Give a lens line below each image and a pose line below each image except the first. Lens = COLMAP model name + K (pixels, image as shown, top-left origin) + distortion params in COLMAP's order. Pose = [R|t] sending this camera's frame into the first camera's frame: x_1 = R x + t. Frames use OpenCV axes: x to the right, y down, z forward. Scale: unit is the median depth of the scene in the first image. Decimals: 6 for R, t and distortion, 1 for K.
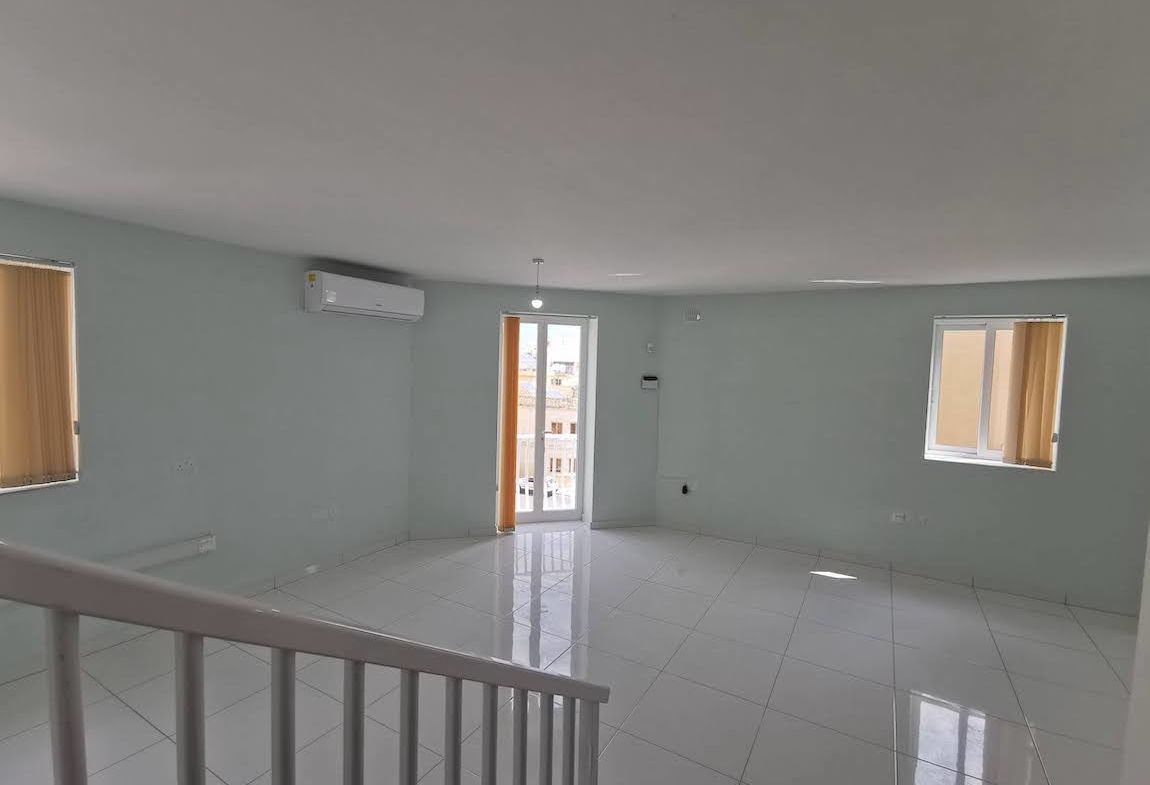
lens RADIAL K [[538.9, 0, 575.0], [0, 538.9, 392.5], [0, 0, 1]] dist [0.002704, 0.000368]
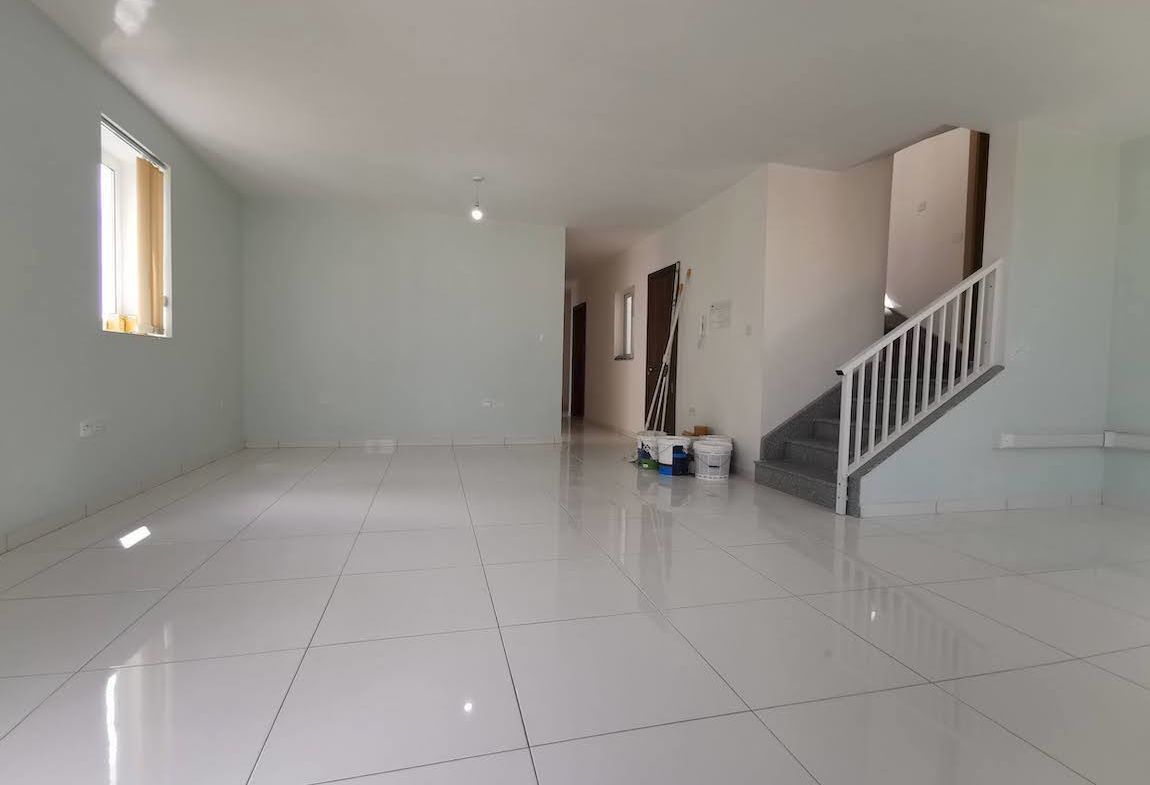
lens RADIAL K [[528.7, 0, 573.7], [0, 528.7, 386.8], [0, 0, 1]] dist [-0.001255, -0.000717]
pose [[-0.701667, -0.068385, 0.709216, -0.179789], [-0.014995, 0.996580, 0.081259, 0.112749], [-0.712347, 0.046382, -0.700293, 0.888716]]
